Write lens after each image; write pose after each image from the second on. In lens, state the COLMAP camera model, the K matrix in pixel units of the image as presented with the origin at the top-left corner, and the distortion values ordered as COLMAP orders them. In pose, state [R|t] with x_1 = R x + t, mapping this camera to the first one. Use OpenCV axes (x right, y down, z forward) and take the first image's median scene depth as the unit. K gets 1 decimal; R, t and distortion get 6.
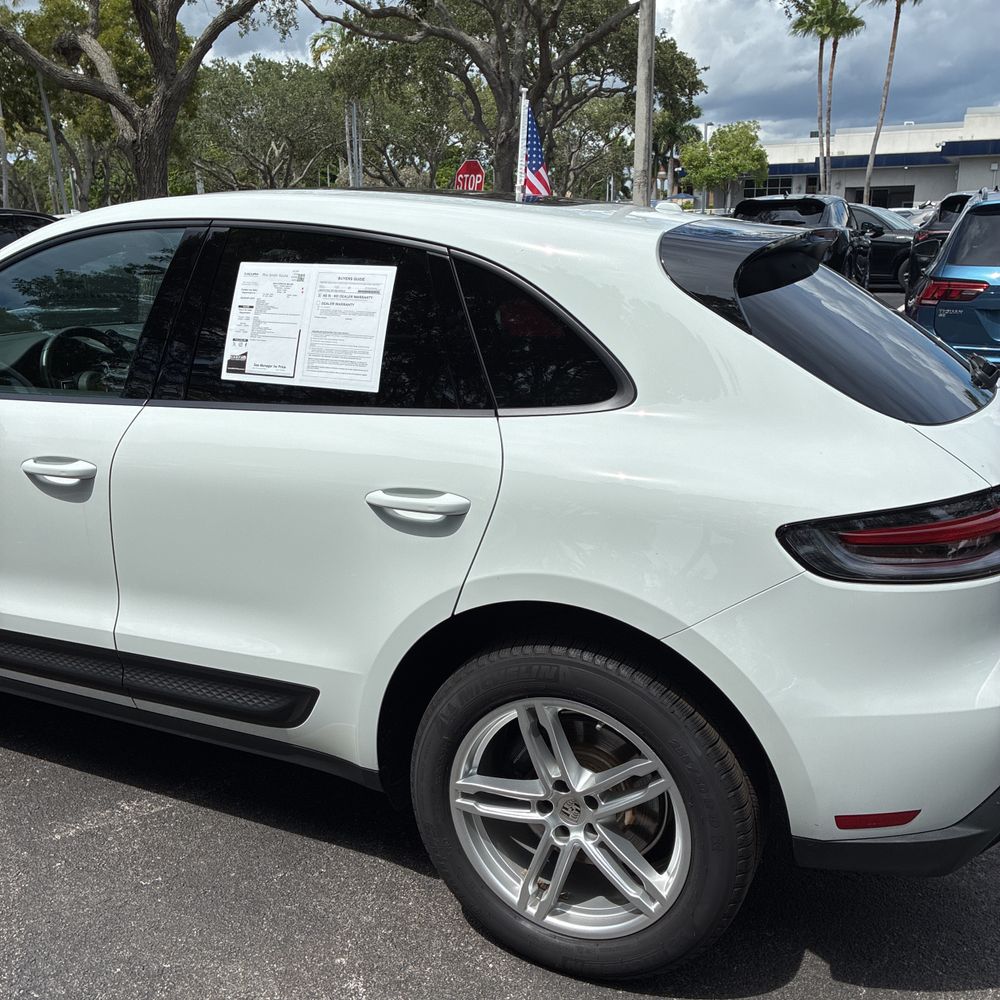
lens RADIAL K [[1014.7, 0, 497.1], [0, 1014.7, 503.8], [0, 0, 1]] dist [0.014634, 0.021959]
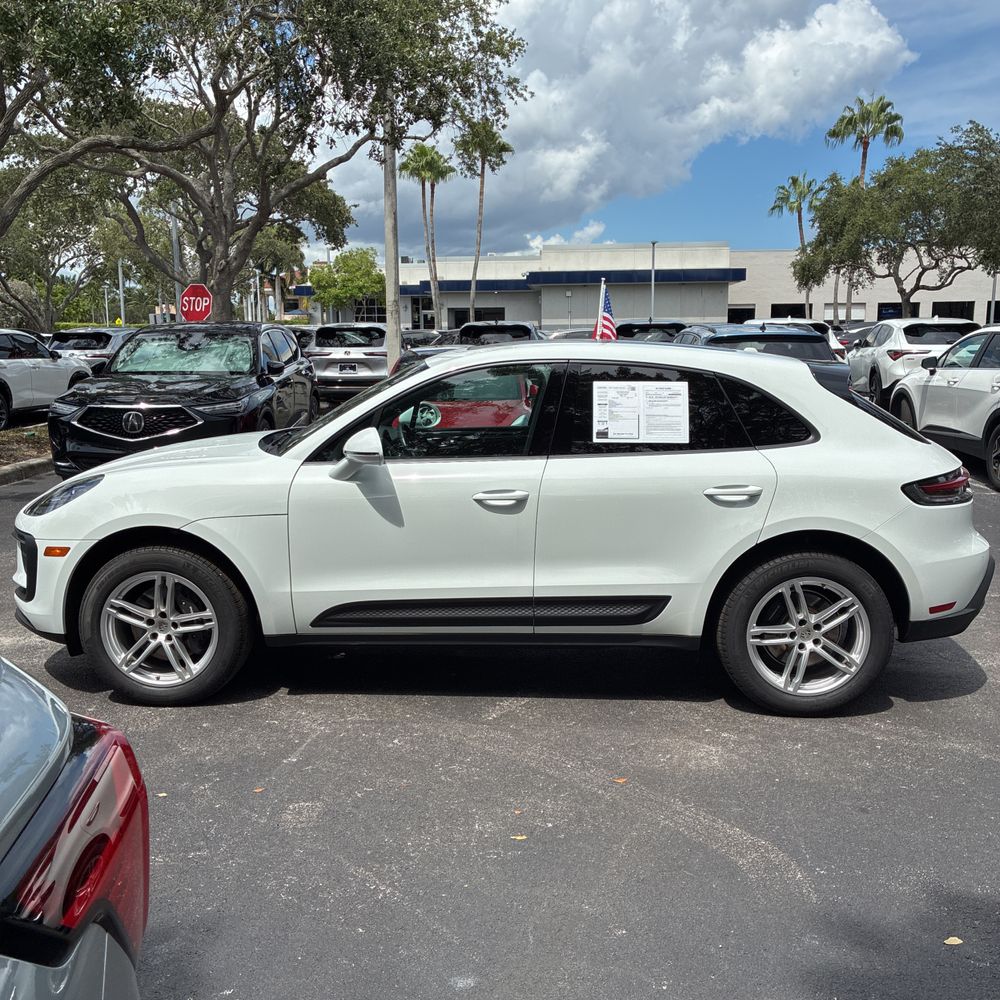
lens RADIAL K [[1022.1, 0, 496.7], [0, 1022.1, 485.5], [0, 0, 1]] dist [0.036913, -0.012751]
pose [[0.924337, -0.052682, 0.377924, -1.170962], [0.099185, 0.989551, -0.104648, 0.140151], [-0.368461, 0.134215, 0.919904, -0.680264]]
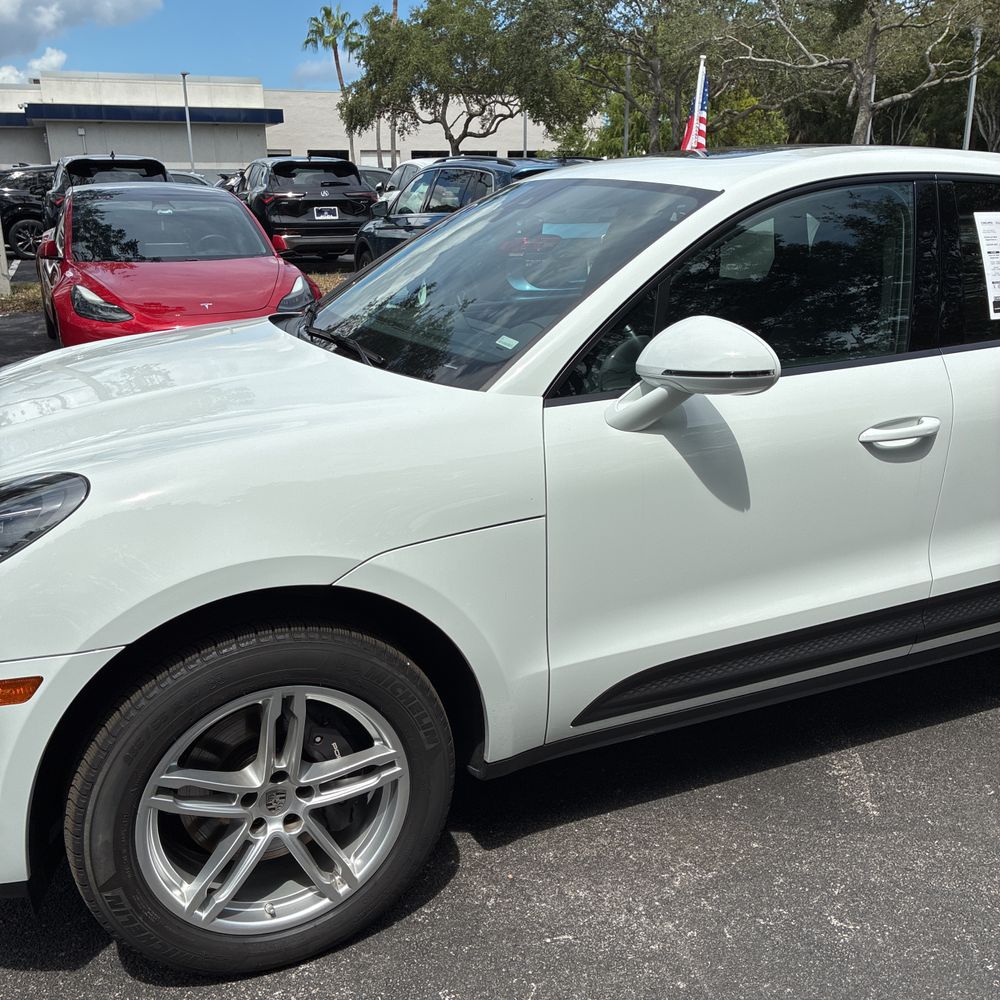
lens RADIAL K [[1014.7, 0, 497.1], [0, 1014.7, 503.8], [0, 0, 1]] dist [0.014634, 0.021959]
pose [[0.653389, -0.223744, 0.723202, -1.474834], [0.200515, 0.972355, 0.119668, -0.169307], [-0.729984, 0.066823, 0.680190, 0.656488]]
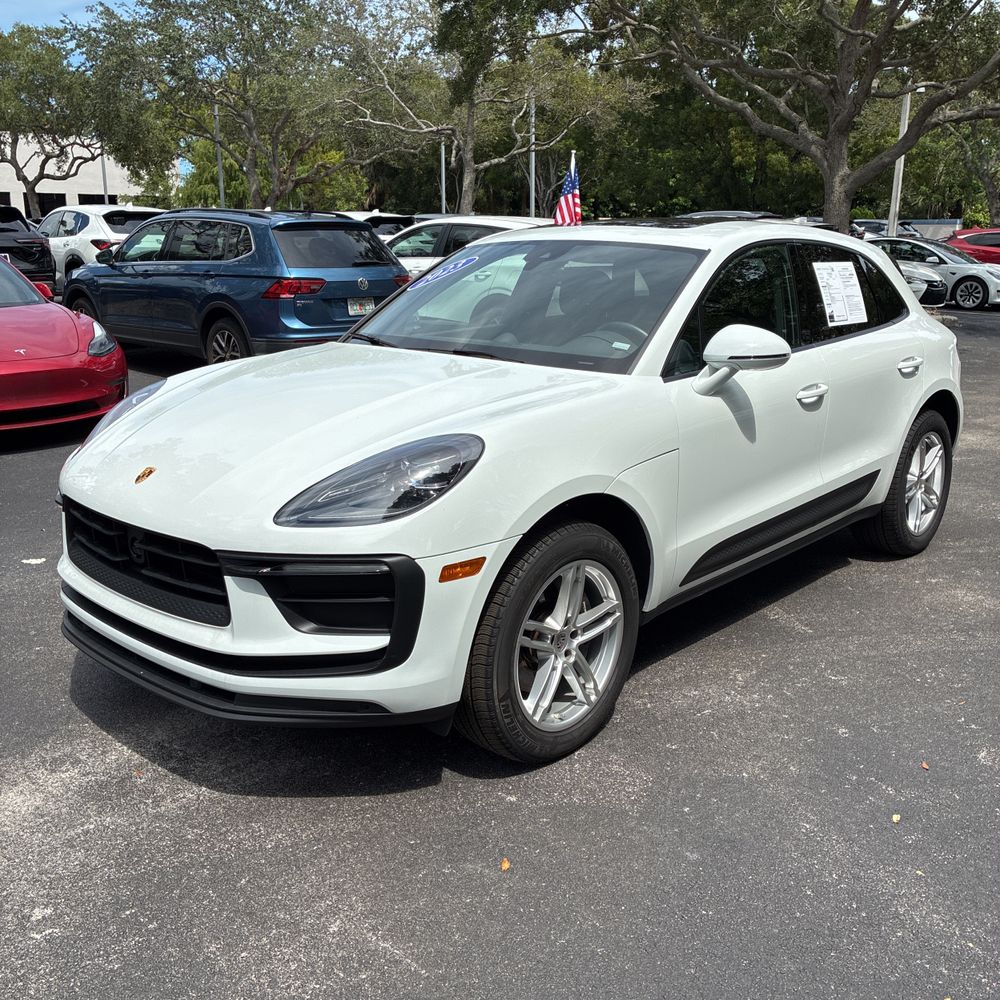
lens RADIAL K [[1016.1, 0, 496.8], [0, 1016.1, 500.6], [0, 0, 1]] dist [0.034020, -0.033232]
pose [[0.299561, -0.236585, 0.924279, -2.235622], [0.245423, 0.955275, 0.164977, -0.274630], [-0.921971, 0.177419, 0.344226, 0.981561]]
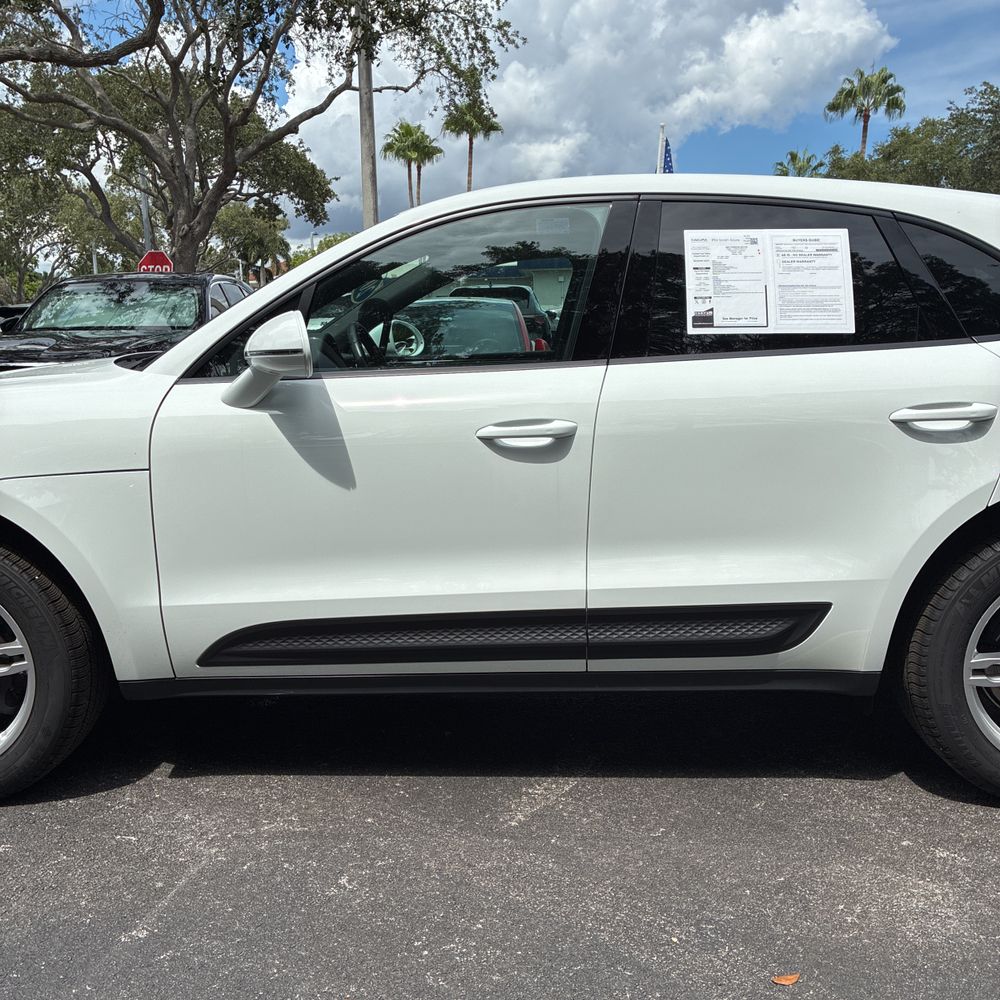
lens RADIAL K [[1016.1, 0, 496.8], [0, 1016.1, 500.6], [0, 0, 1]] dist [0.034020, -0.033232]
pose [[0.920489, -0.075431, 0.383420, -0.890130], [0.115849, 0.989759, -0.083406, 0.119078], [-0.373202, 0.121193, 0.919800, 0.105724]]
